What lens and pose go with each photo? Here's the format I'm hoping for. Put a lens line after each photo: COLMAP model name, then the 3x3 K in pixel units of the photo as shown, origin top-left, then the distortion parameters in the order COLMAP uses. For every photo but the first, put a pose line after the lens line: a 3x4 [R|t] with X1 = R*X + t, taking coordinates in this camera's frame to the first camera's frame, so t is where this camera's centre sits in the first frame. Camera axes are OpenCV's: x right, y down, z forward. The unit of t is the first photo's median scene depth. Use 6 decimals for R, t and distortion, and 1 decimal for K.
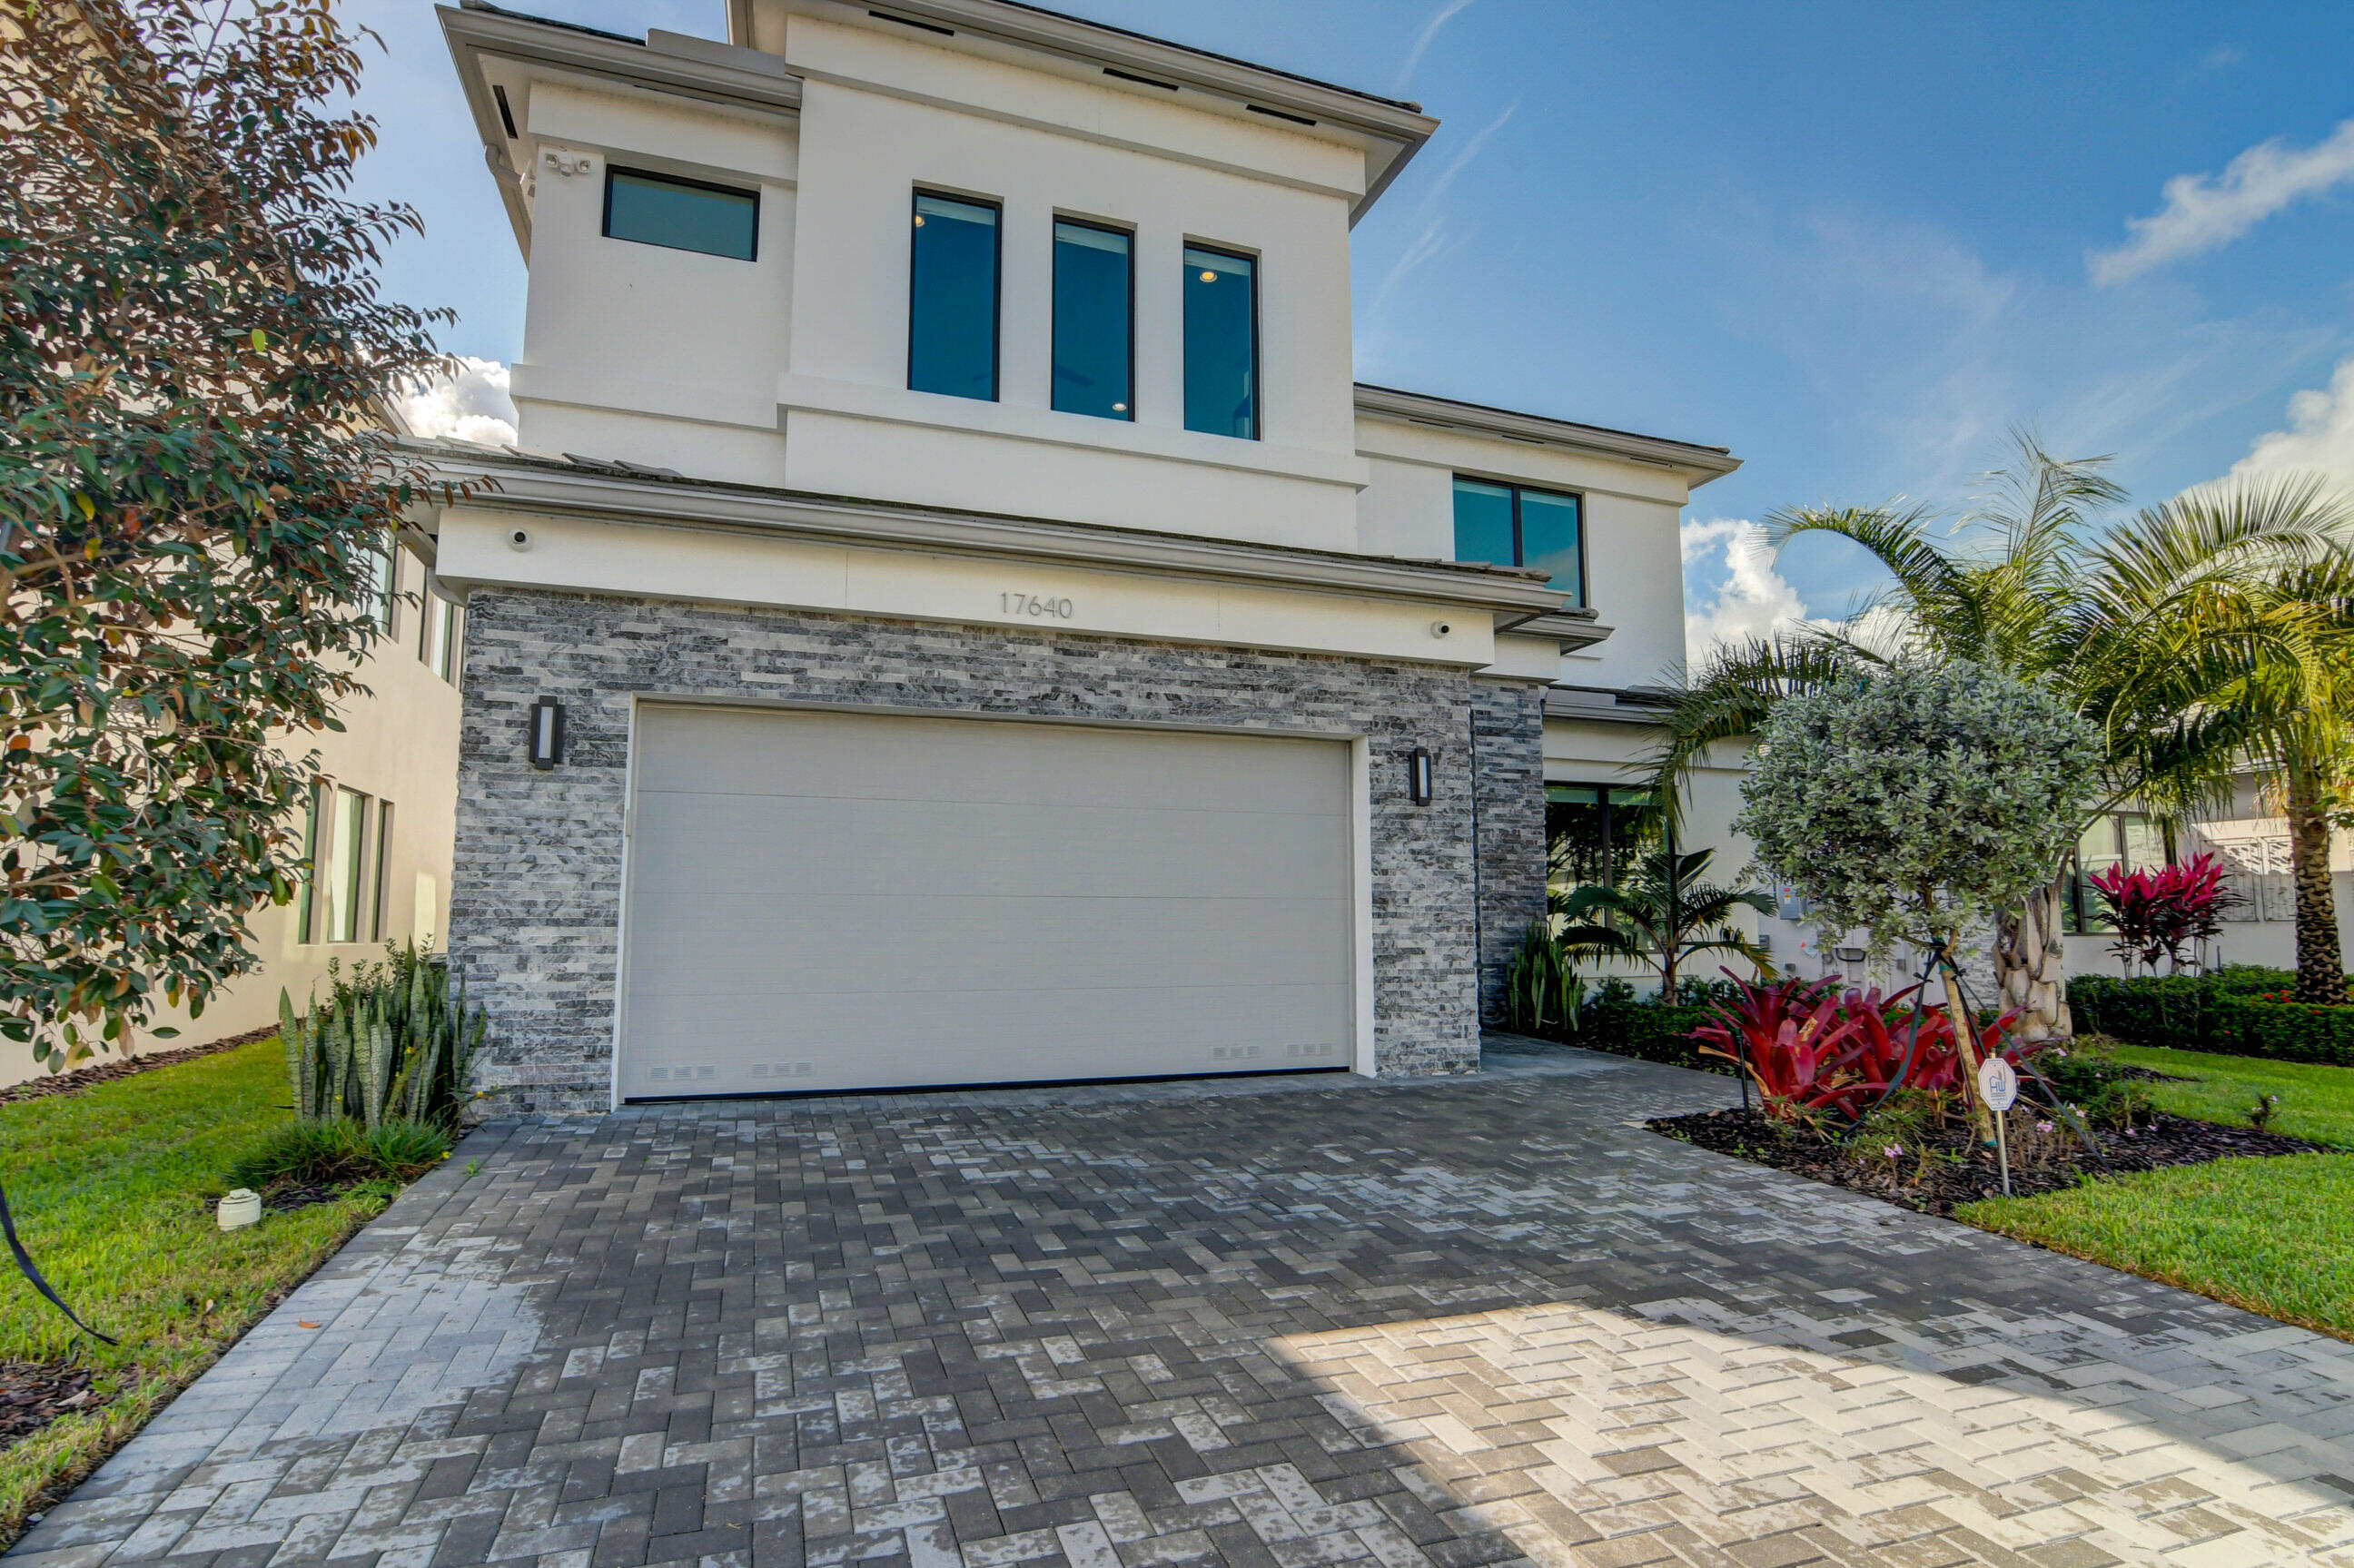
lens RADIAL K [[1170.2, 0, 1173.2], [0, 1170.2, 799.3], [0, 0, 1]] dist [-0.032223, 0.011908]
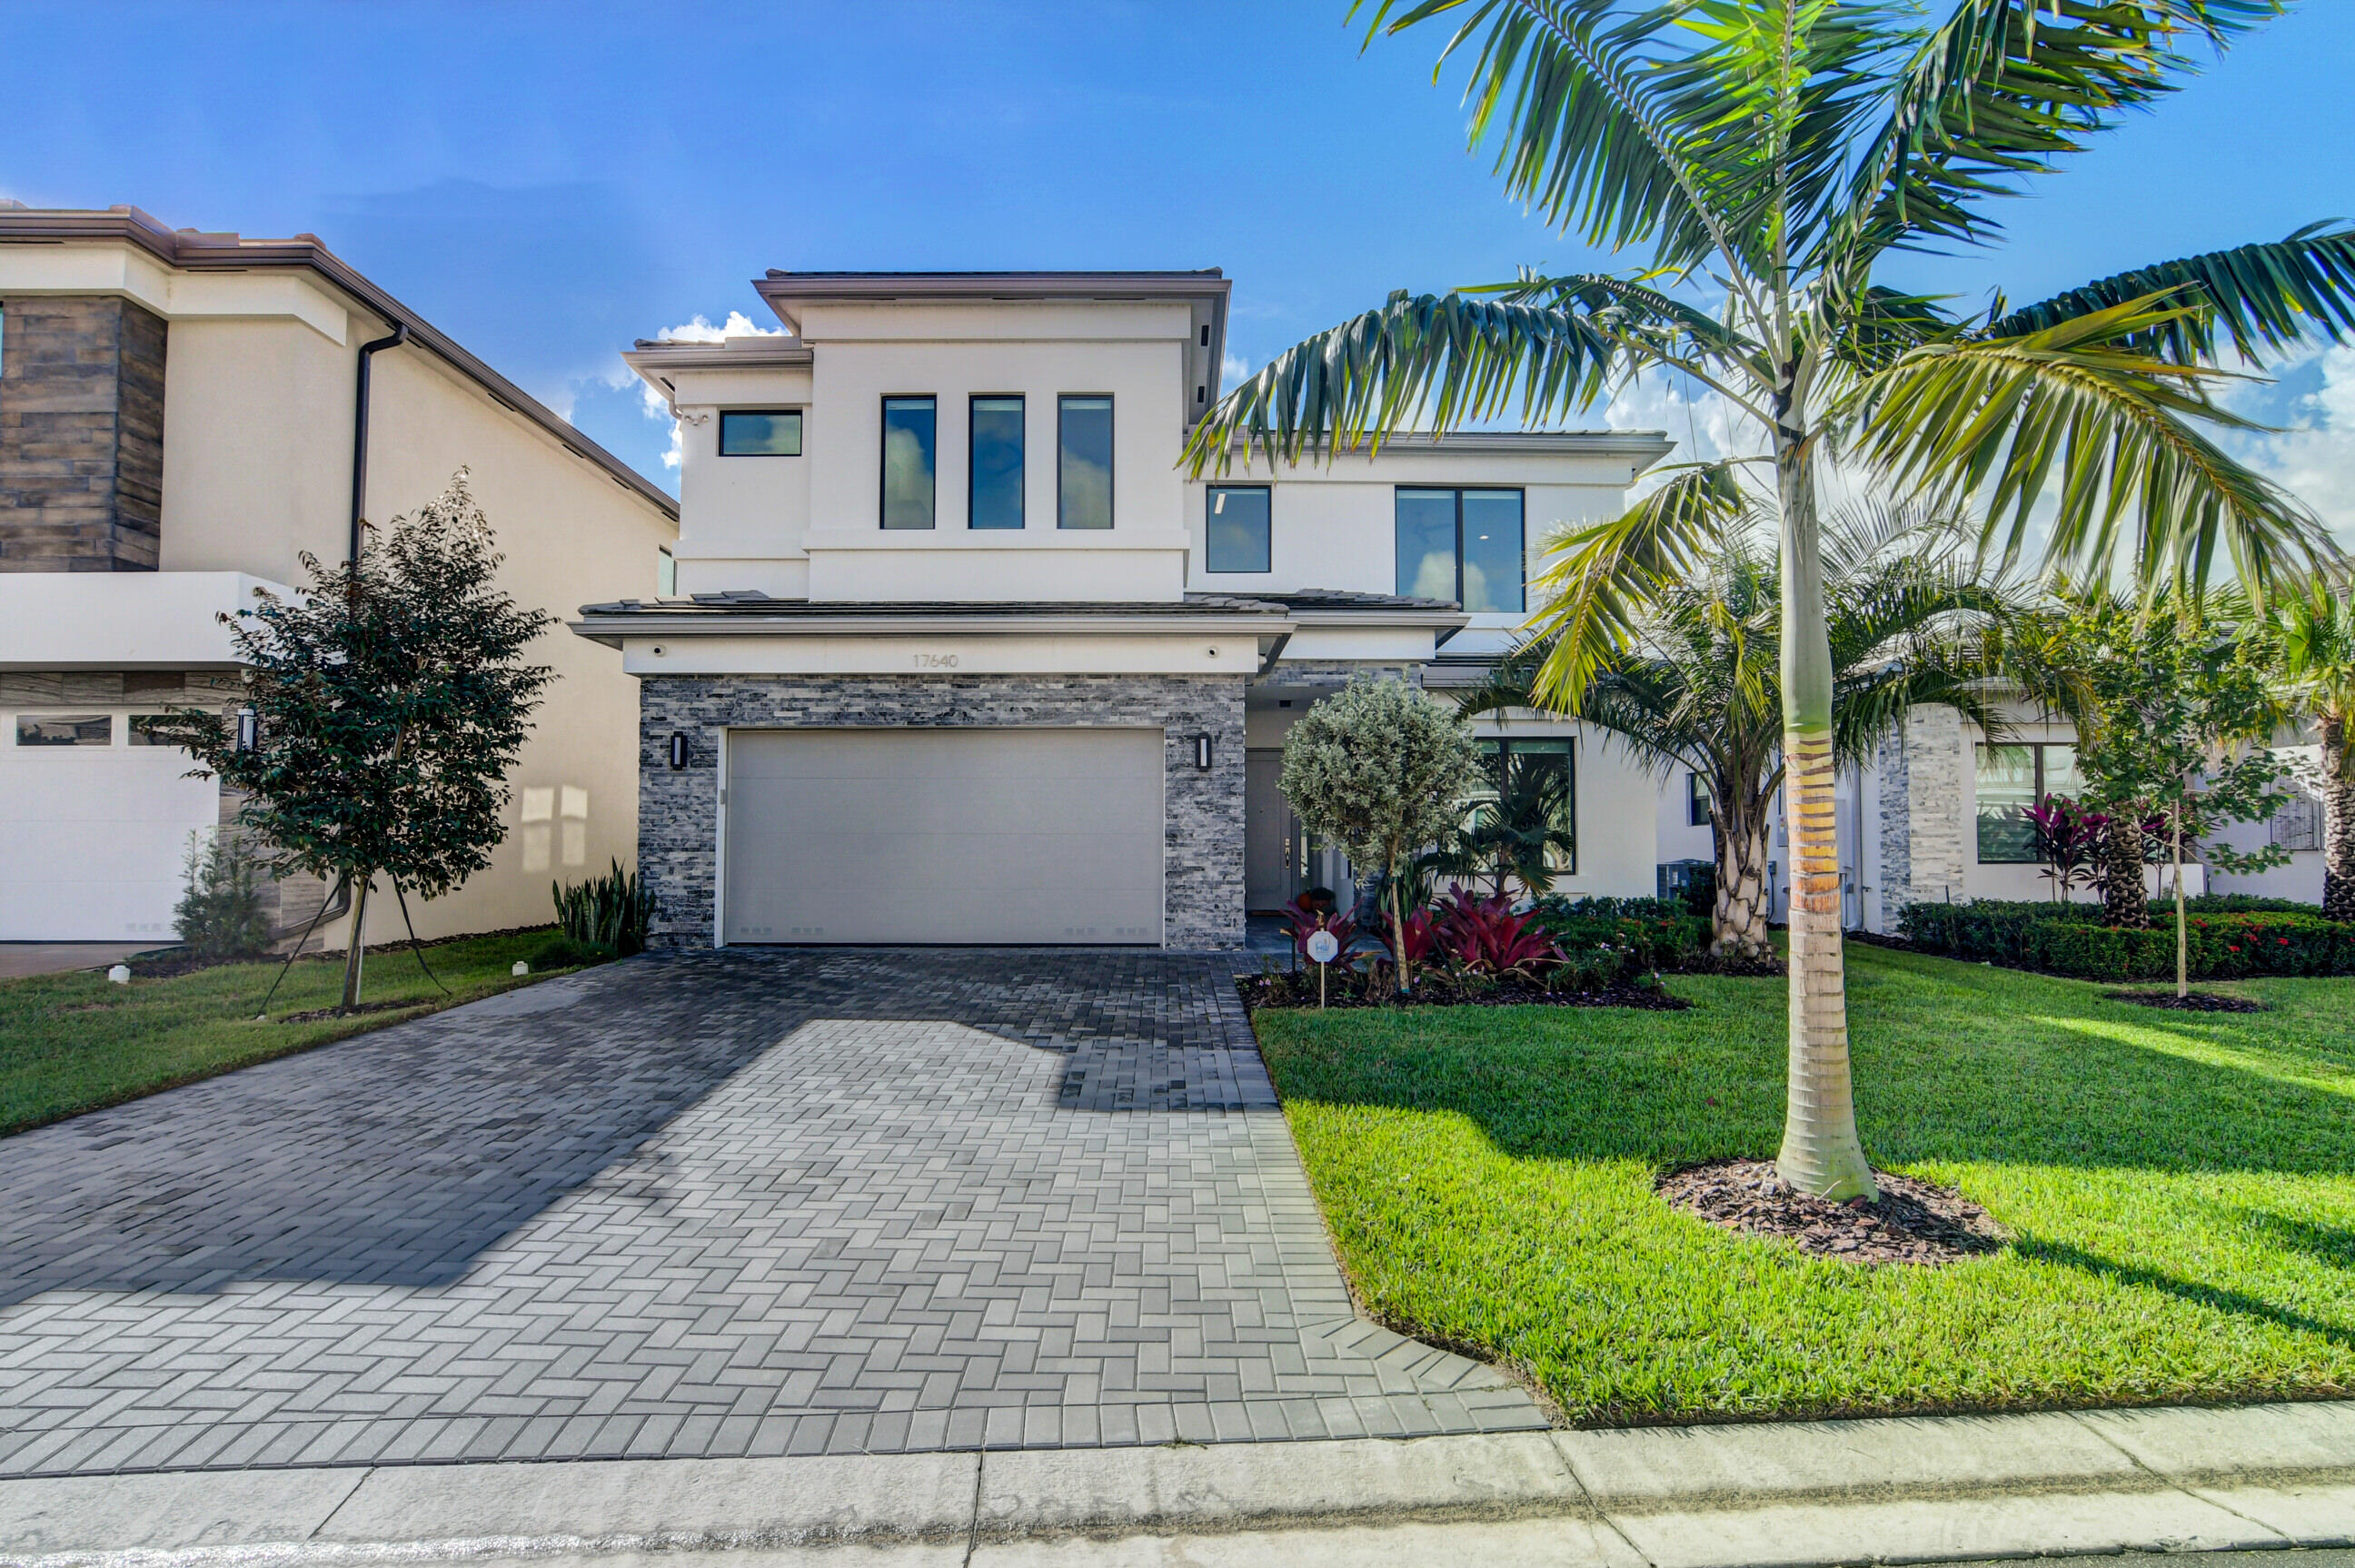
lens RADIAL K [[1177.7, 0, 1166.7], [0, 1177.7, 798.9], [0, 0, 1]] dist [-0.027436, 0.011412]
pose [[0.942645, -0.012957, -0.333547, 0.719648], [0.034391, 0.997699, 0.058436, -0.053012], [0.332022, -0.066555, 0.940921, -0.463820]]
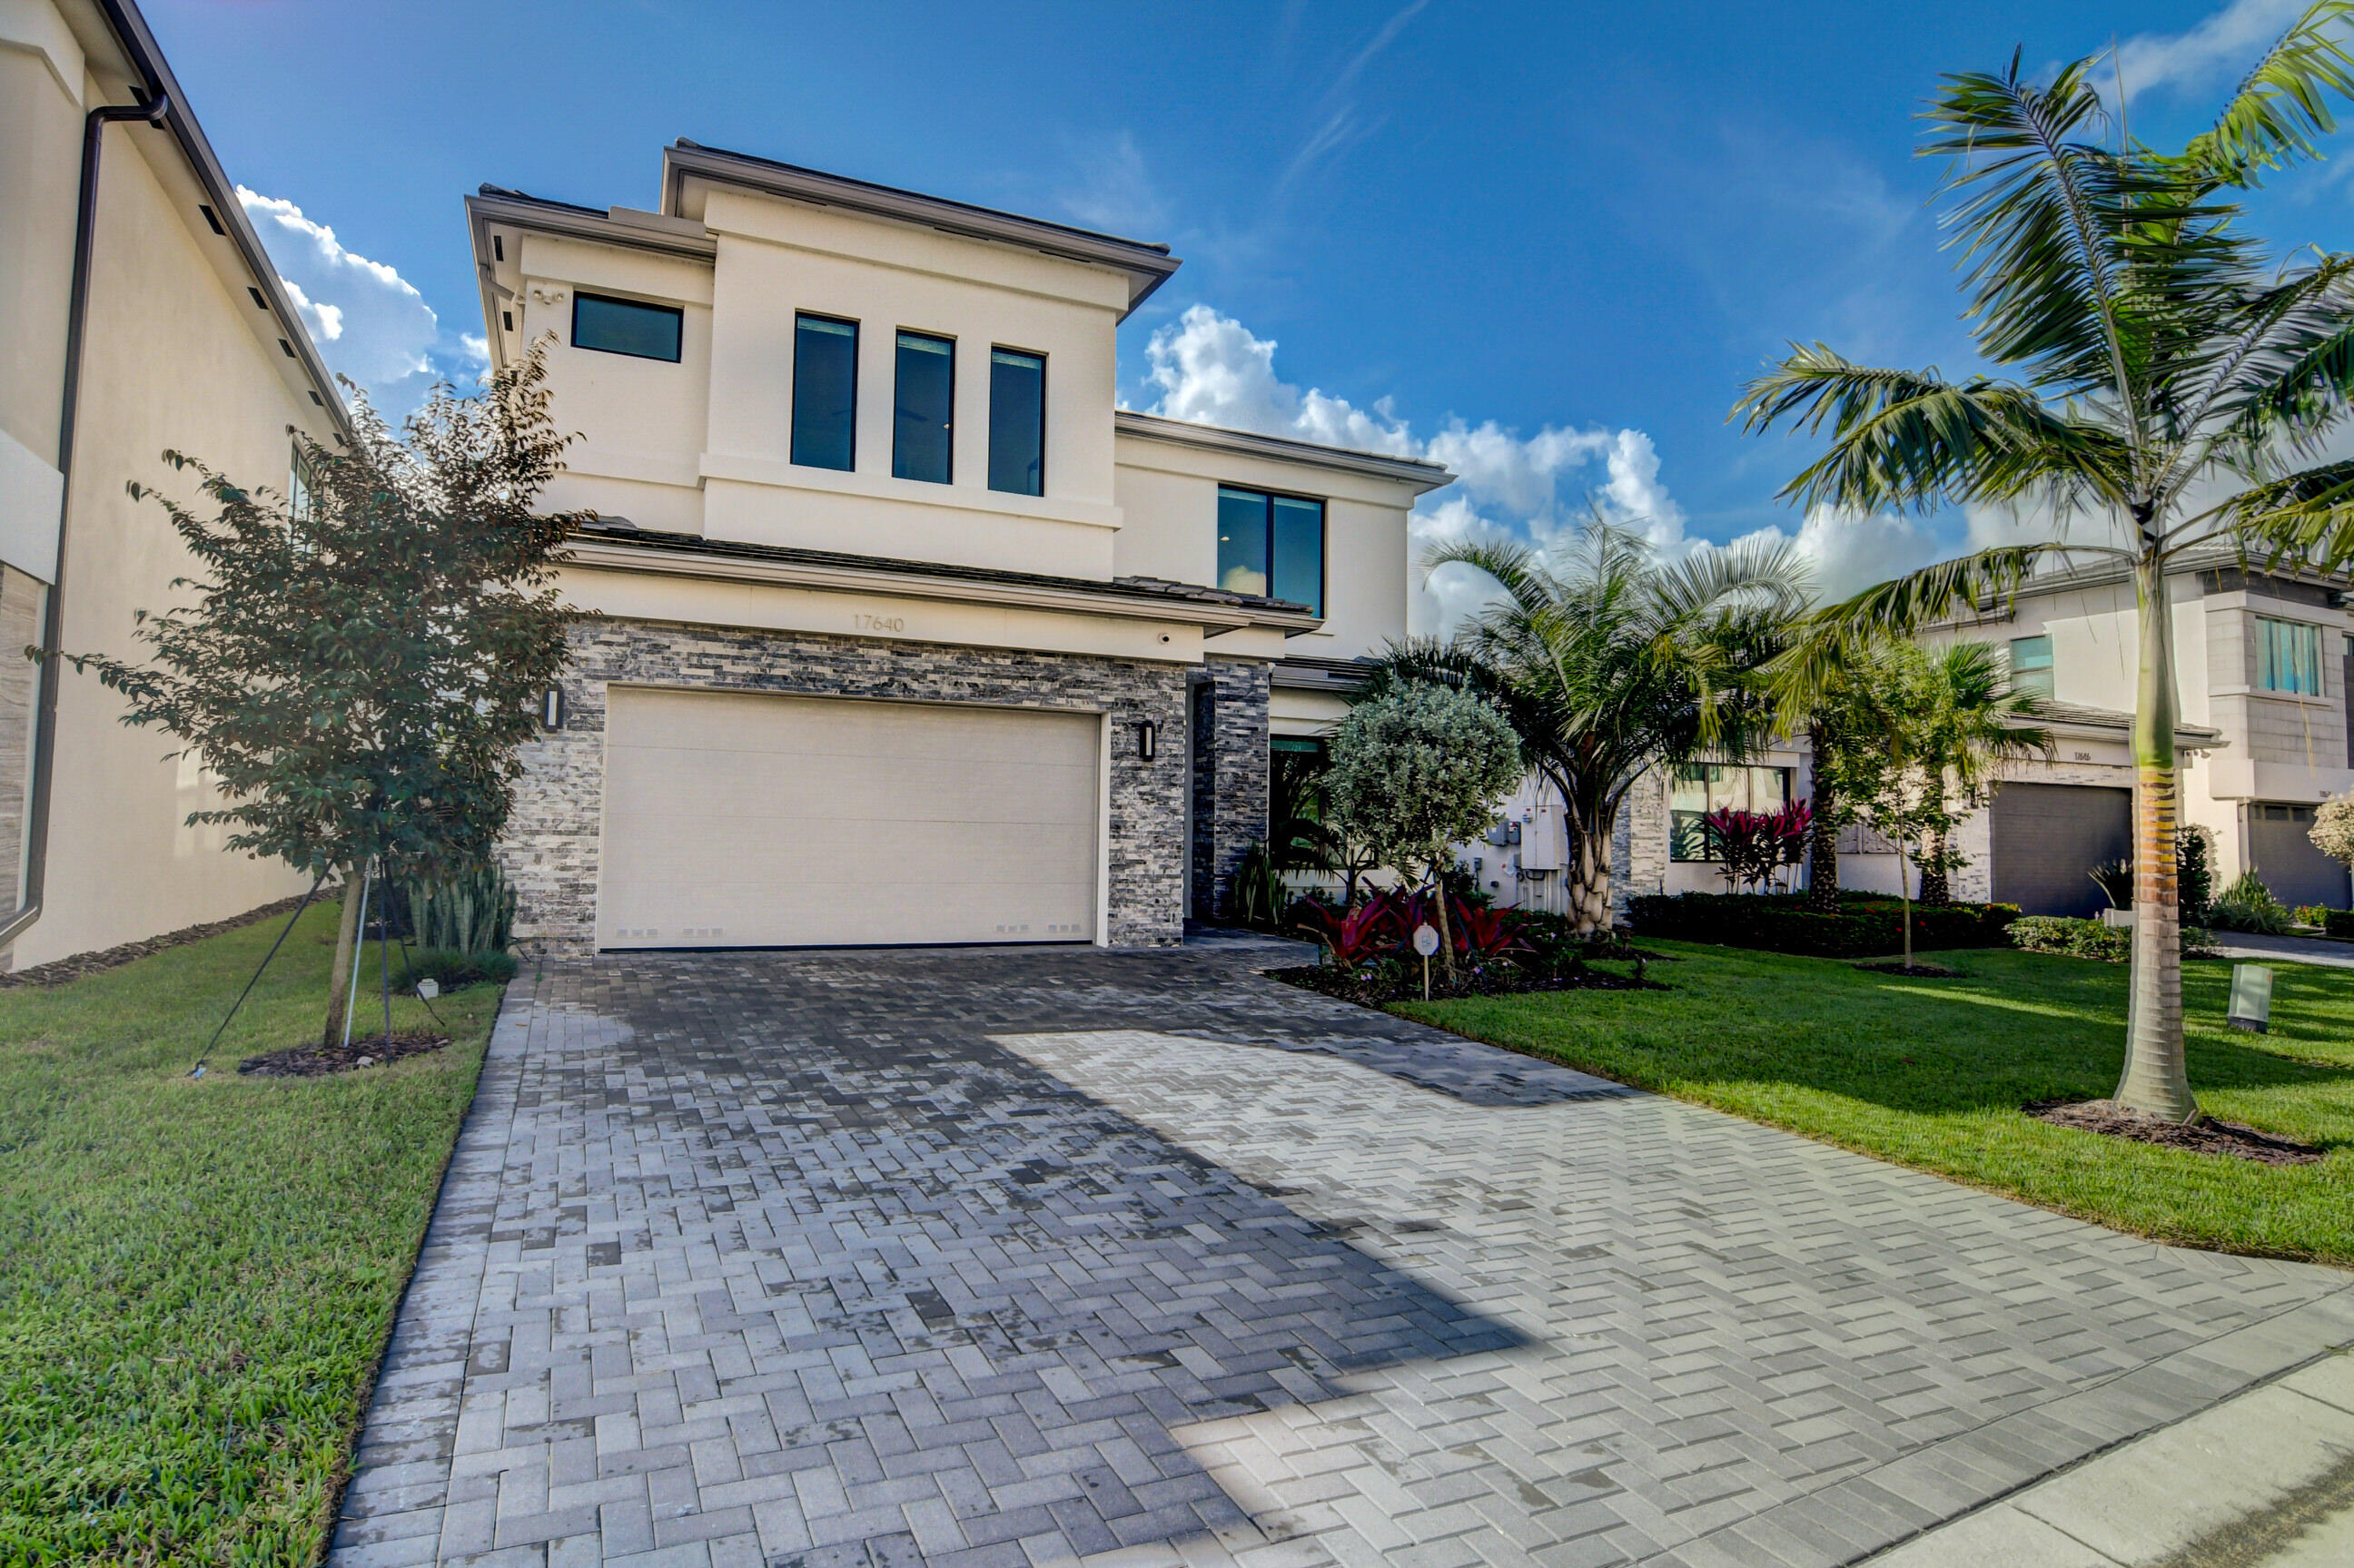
lens RADIAL K [[1238.2, 0, 1108.9], [0, 1238.2, 758.0], [0, 0, 1]] dist [-0.023632, 0.000154]
pose [[0.997369, 0.021700, 0.069164, 0.064553], [-0.024468, 0.998923, 0.039429, -0.061727], [-0.068234, -0.041018, 0.996826, -0.553952]]
